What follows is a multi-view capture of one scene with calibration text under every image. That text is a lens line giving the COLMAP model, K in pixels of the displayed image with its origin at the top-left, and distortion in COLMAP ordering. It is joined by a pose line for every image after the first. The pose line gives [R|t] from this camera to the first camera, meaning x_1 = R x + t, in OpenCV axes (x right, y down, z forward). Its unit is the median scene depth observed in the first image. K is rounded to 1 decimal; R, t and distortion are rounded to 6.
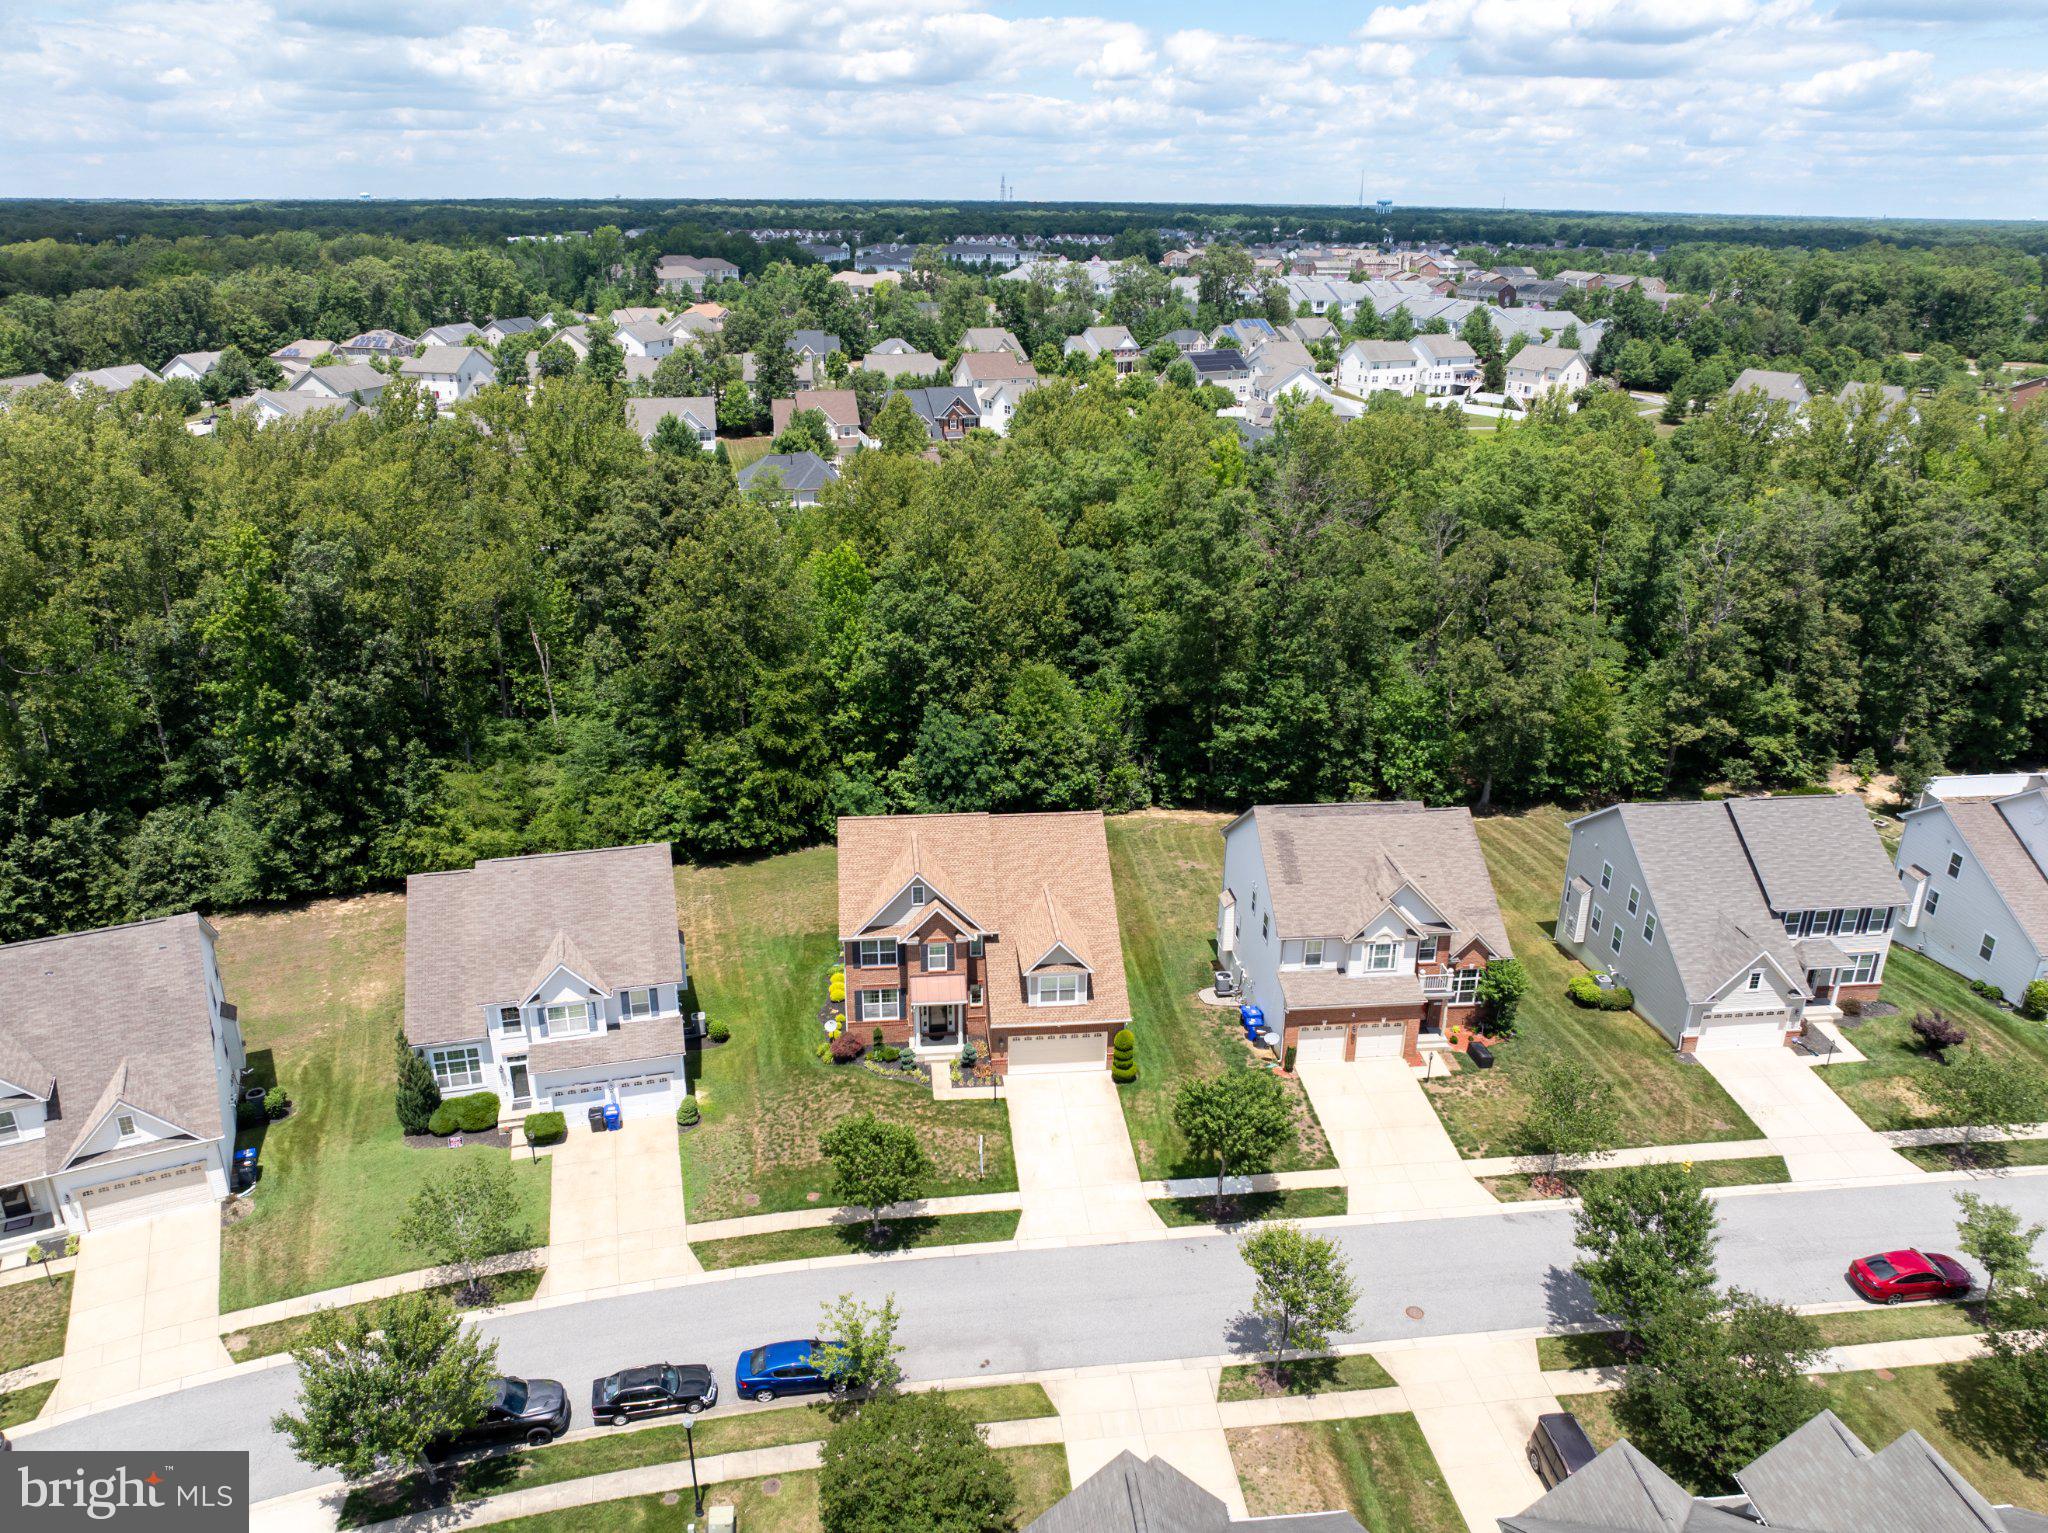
lens RADIAL K [[1444.9, 0, 1028.9], [0, 1444.9, 764.0], [0, 0, 1]] dist [-0.051417, 0.021118]
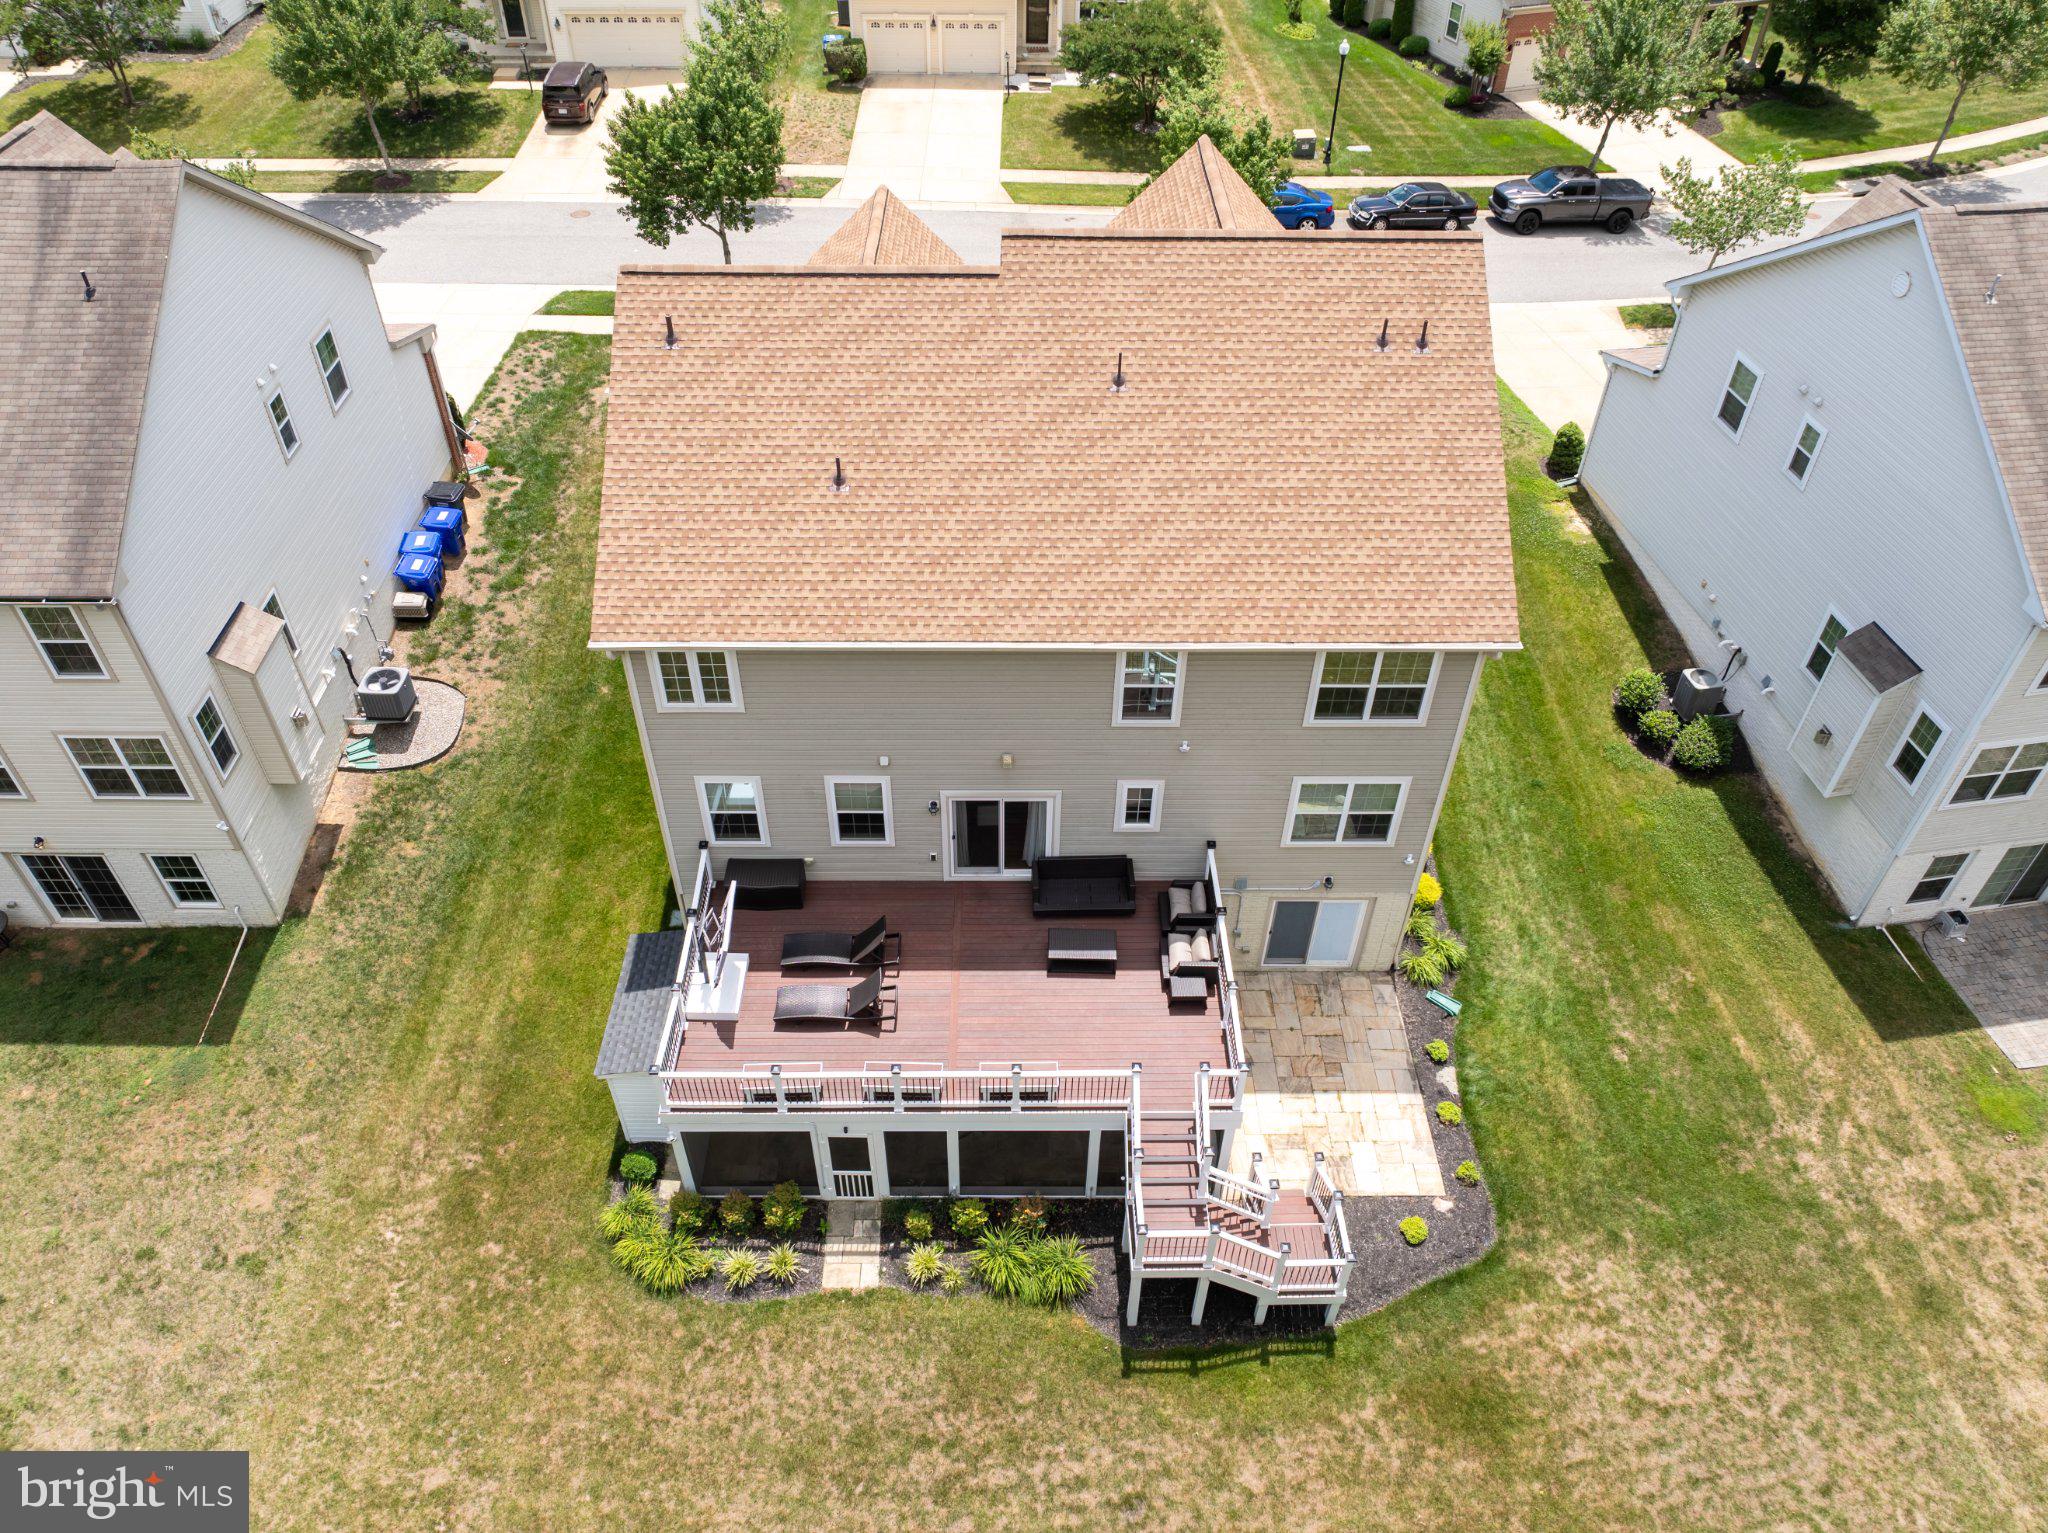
lens RADIAL K [[1444.9, 0, 1019.1], [0, 1444.9, 763.0], [0, 0, 1]] dist [-0.051417, 0.021118]
pose [[-0.994573, -0.085915, 0.058679, -0.070417], [0.014899, 0.440570, 0.897594, -0.225354], [-0.102969, 0.893597, -0.436899, 1.462777]]
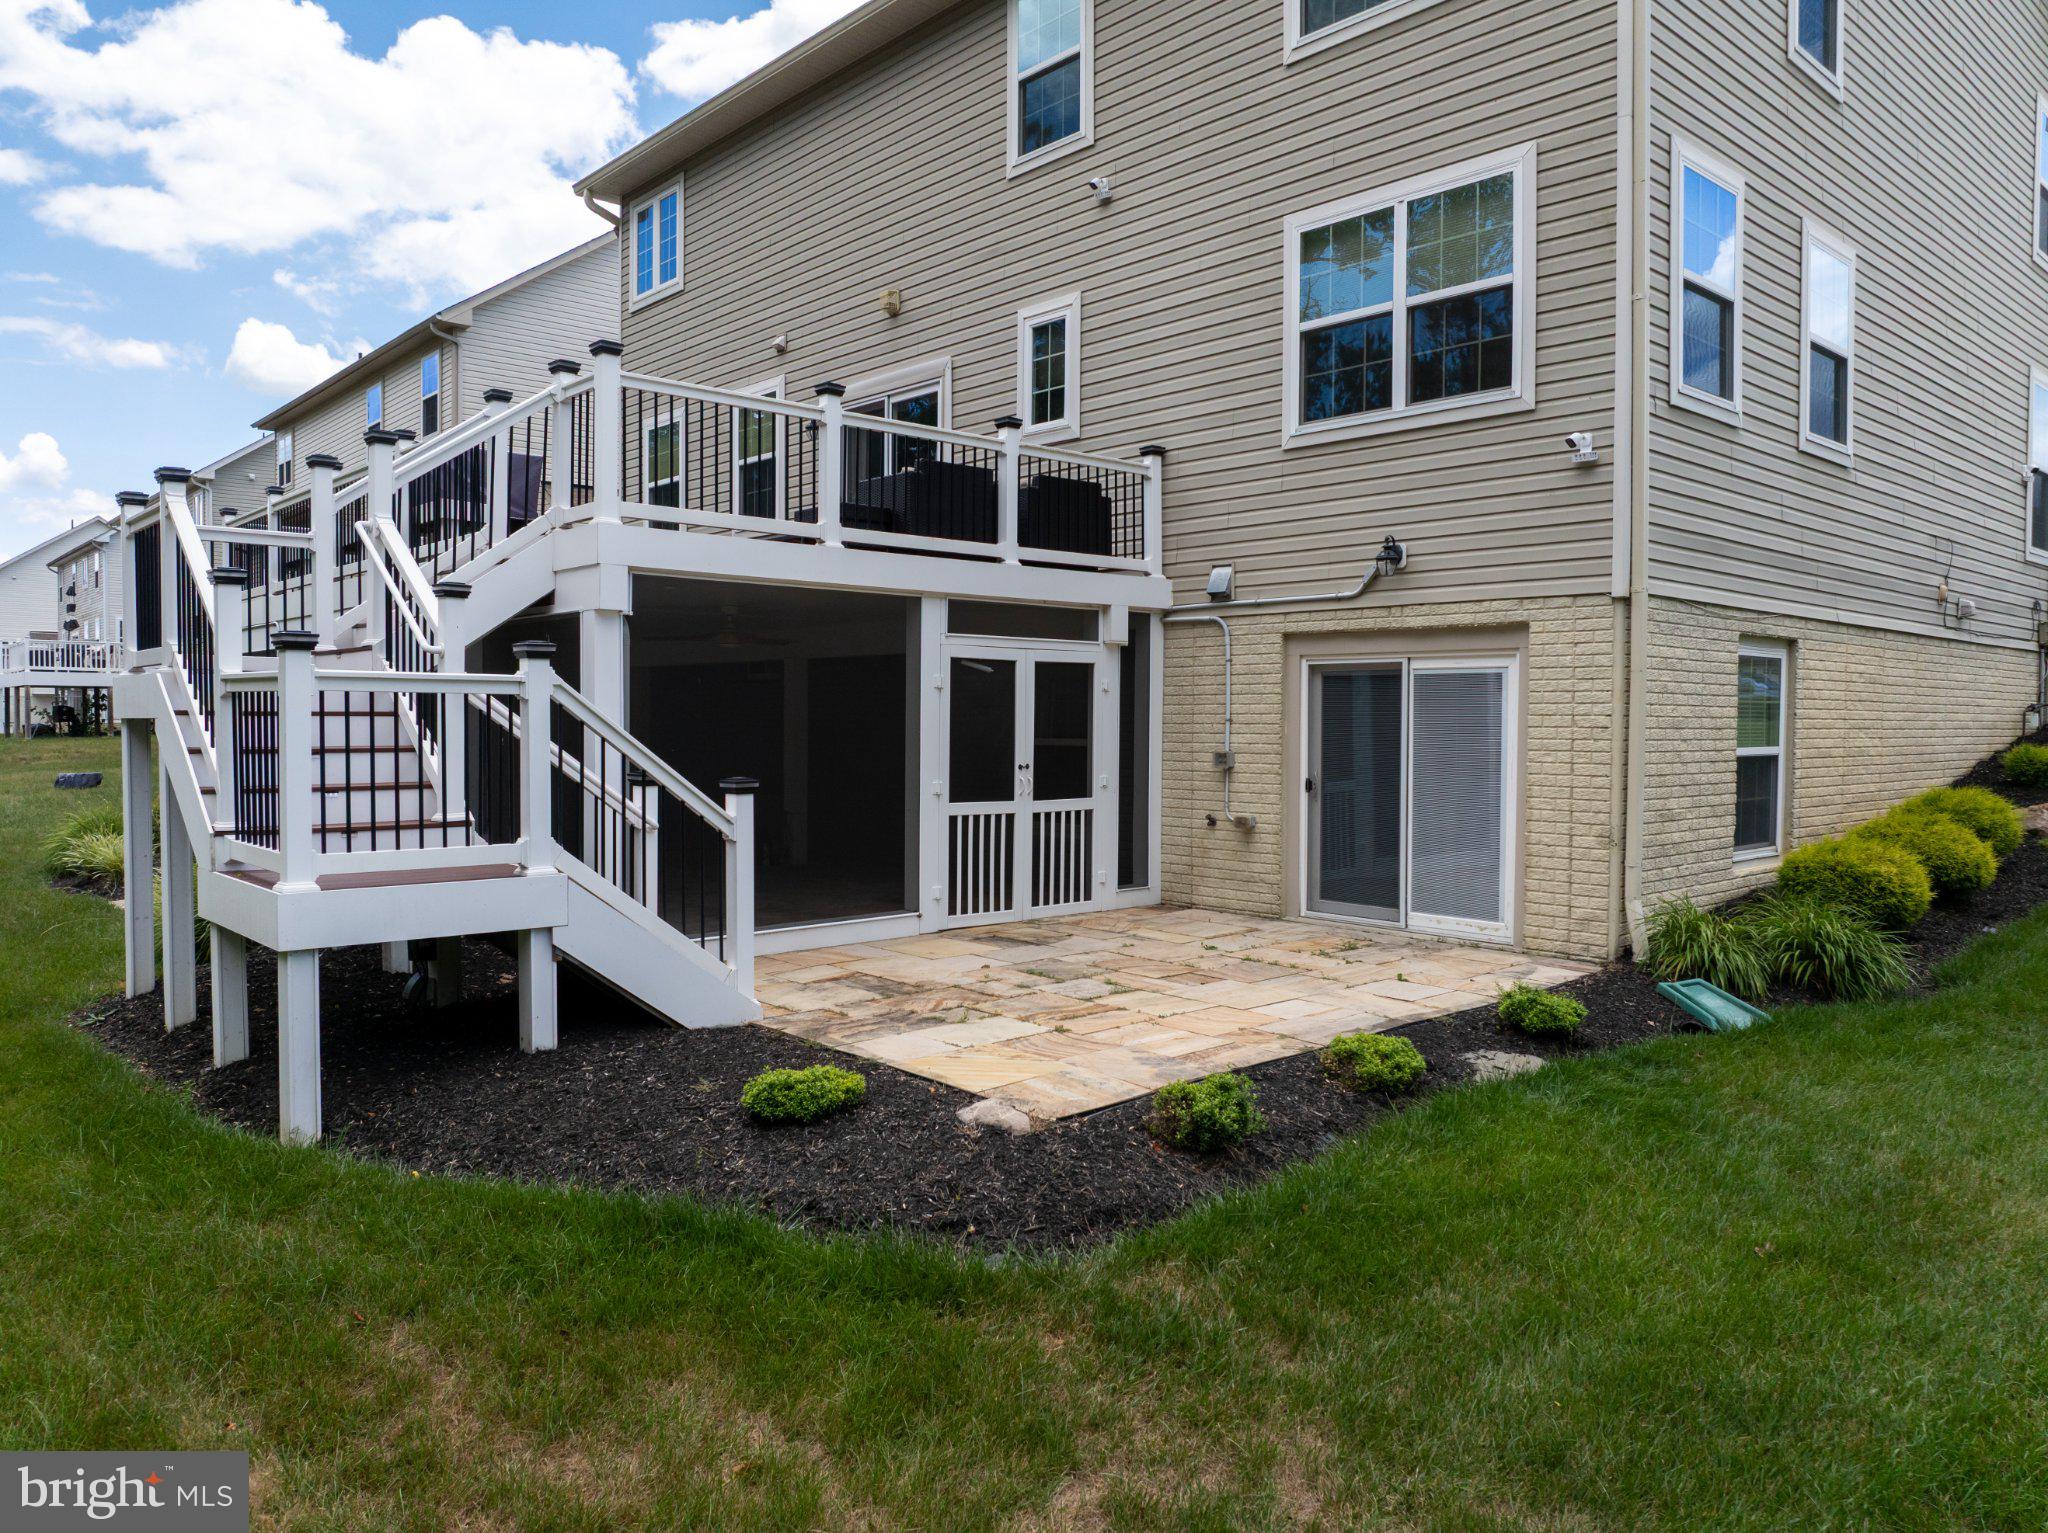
lens RADIAL K [[1444.9, 0, 1024.9], [0, 1444.9, 763.9], [0, 0, 1]] dist [-0.051417, 0.021118]
pose [[-0.581194, -0.042563, 0.812651, -0.239084], [0.278008, 0.928162, 0.247440, 0.124518], [-0.764804, 0.369734, -0.527610, 1.426776]]
